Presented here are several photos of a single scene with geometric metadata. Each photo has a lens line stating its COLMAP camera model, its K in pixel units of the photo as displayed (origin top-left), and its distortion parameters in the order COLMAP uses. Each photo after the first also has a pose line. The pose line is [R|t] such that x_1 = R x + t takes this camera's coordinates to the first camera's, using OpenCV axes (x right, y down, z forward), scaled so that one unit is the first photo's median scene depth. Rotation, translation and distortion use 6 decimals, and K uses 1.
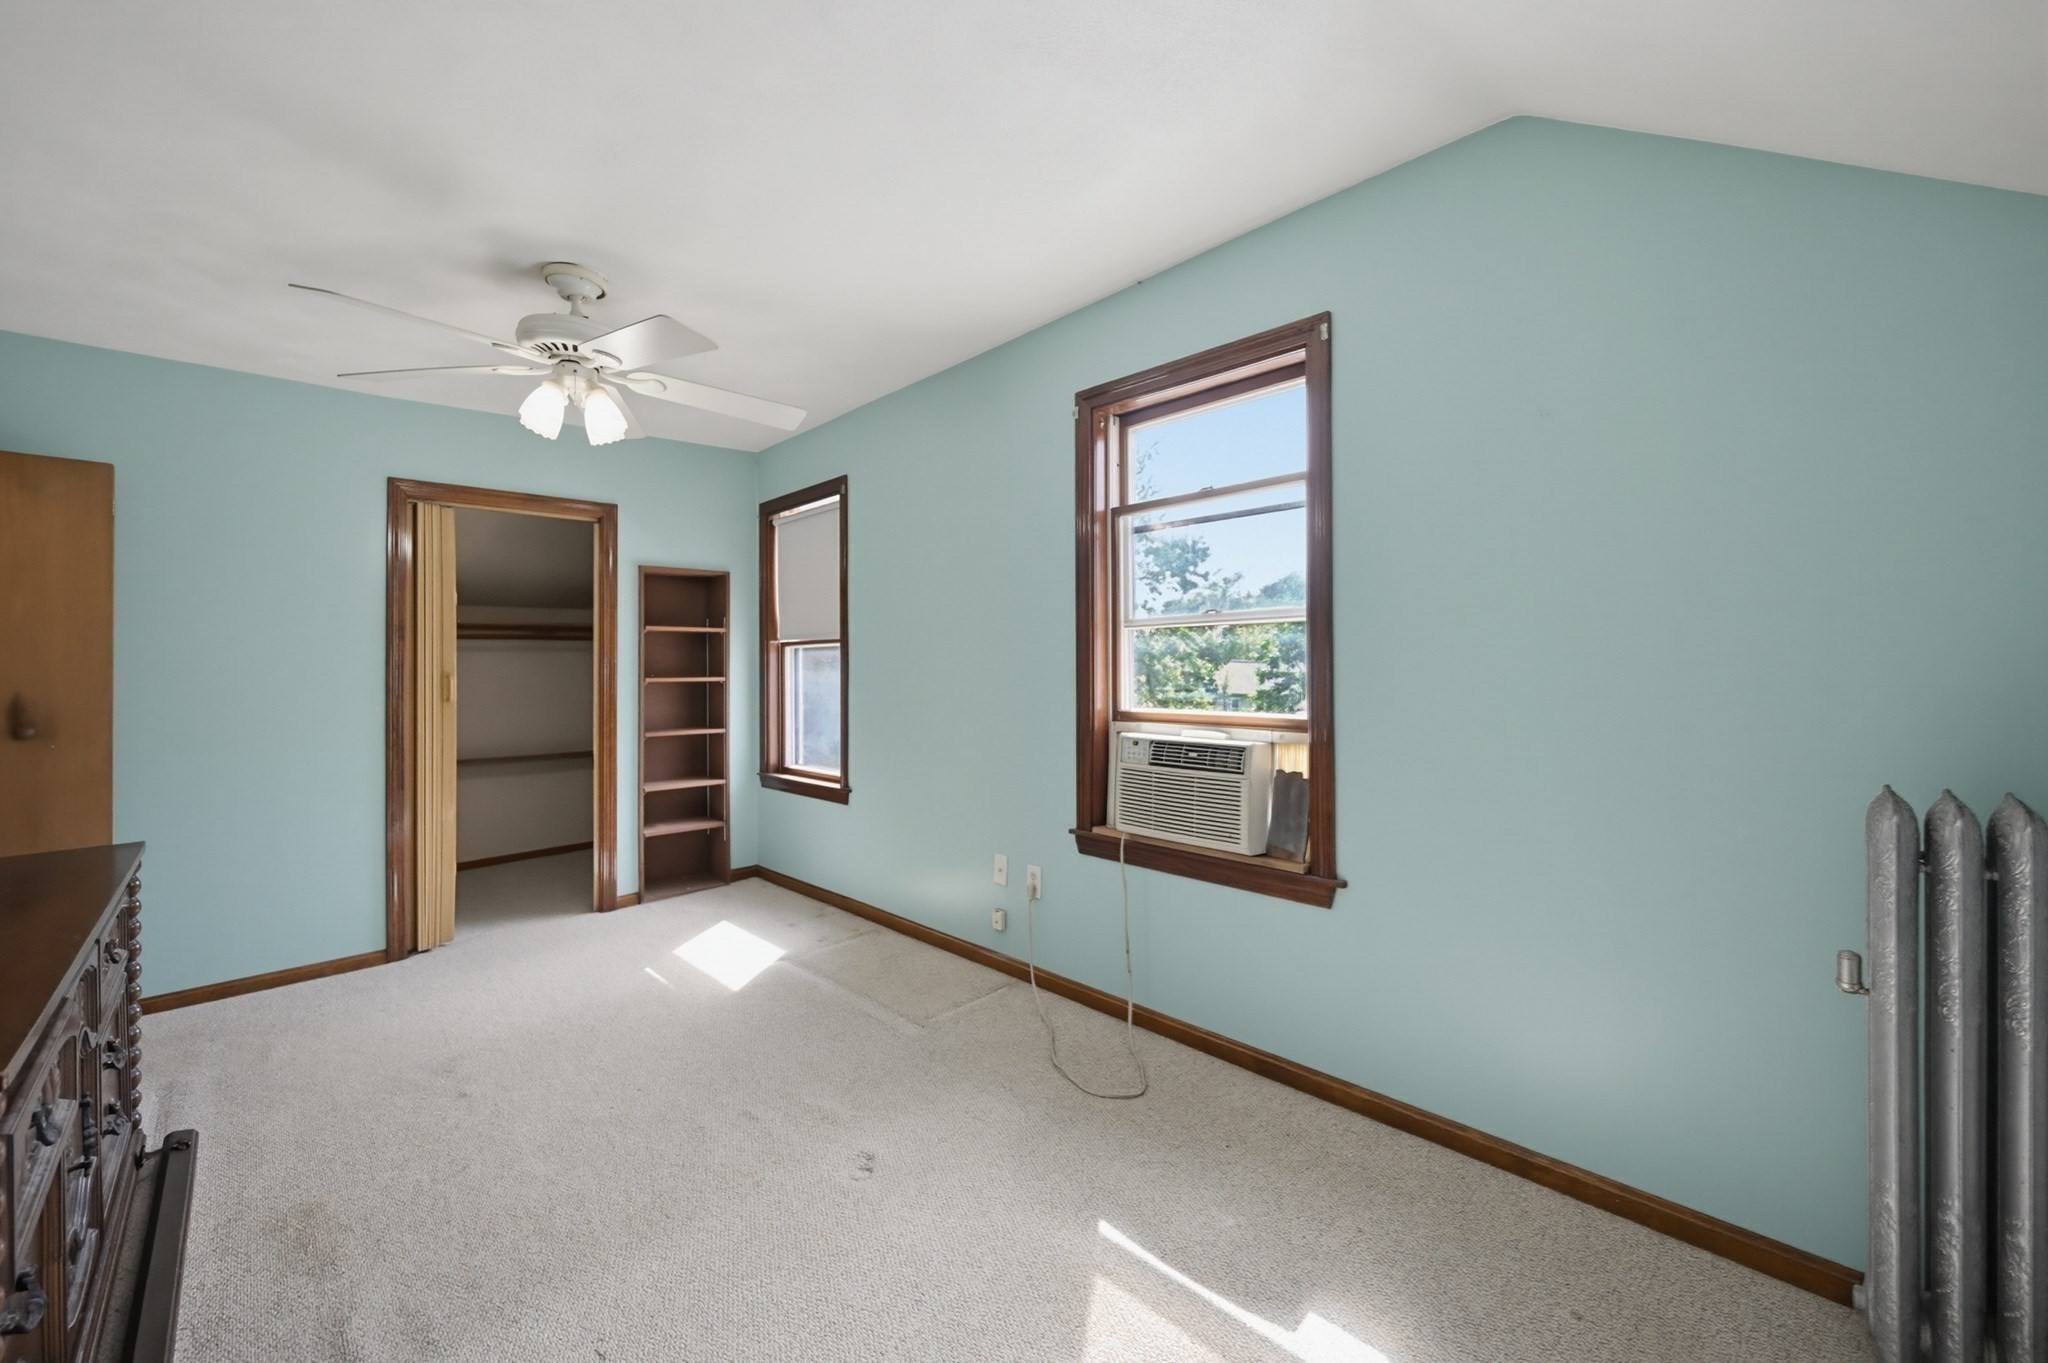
lens RADIAL K [[810.3, 0, 1019.8], [0, 810.3, 668.8], [0, 0, 1]] dist [0.001329, 0.000109]
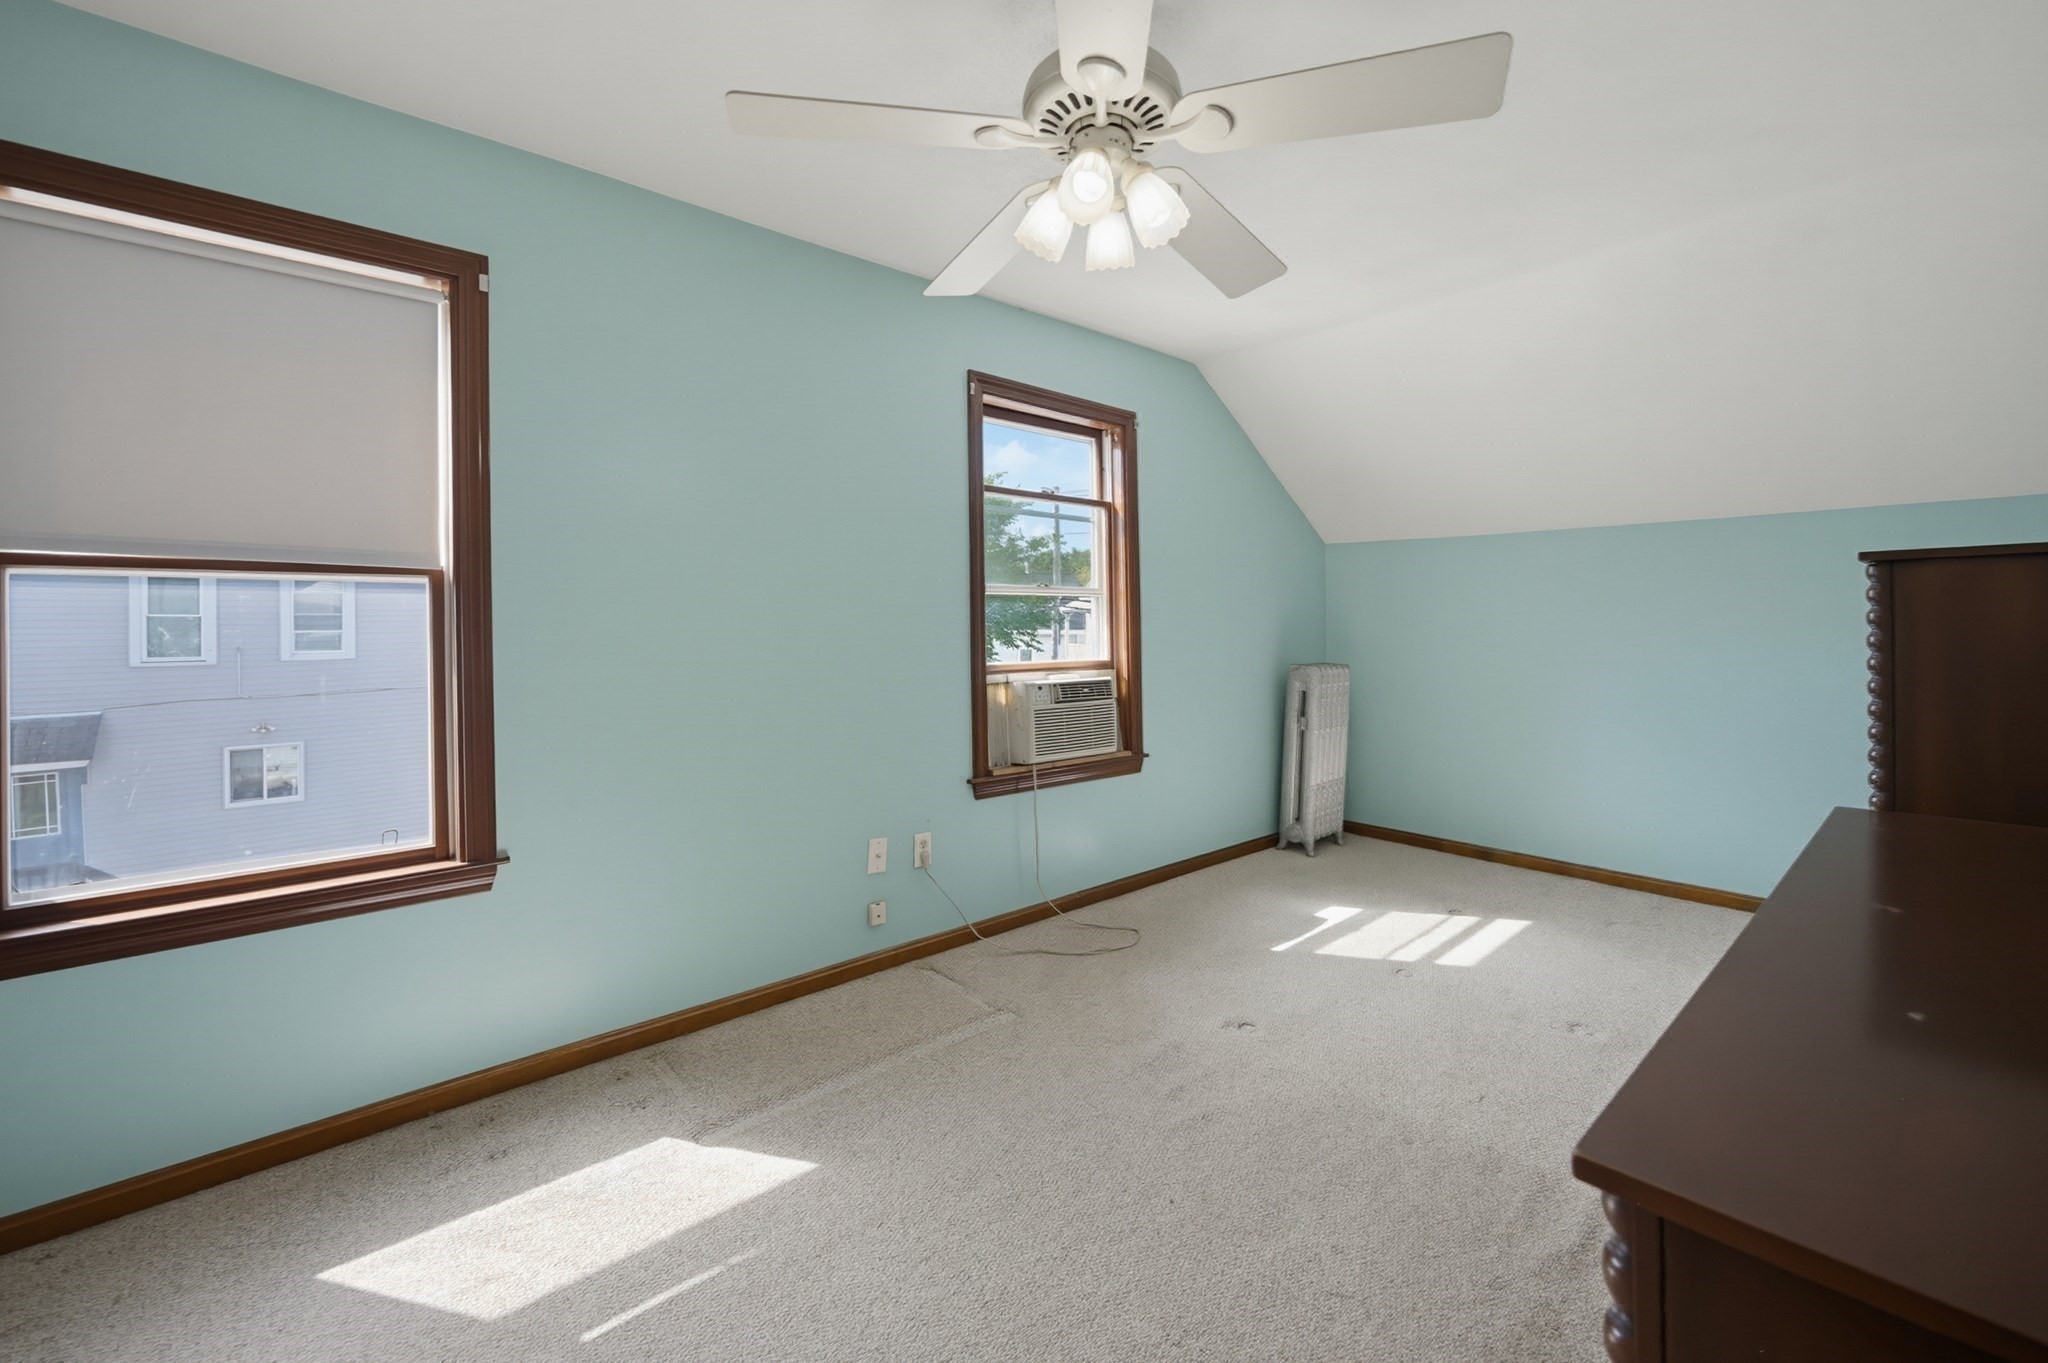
lens RADIAL K [[860.9, 0, 1027.4], [0, 860.9, 639.6], [0, 0, 1]] dist [-0.001859, -0.000229]
pose [[0.028867, 0.009614, 0.999537, -1.100207], [0.019146, 0.999765, -0.010170, 0.029977], [-0.999400, 0.019430, 0.028676, 0.932217]]
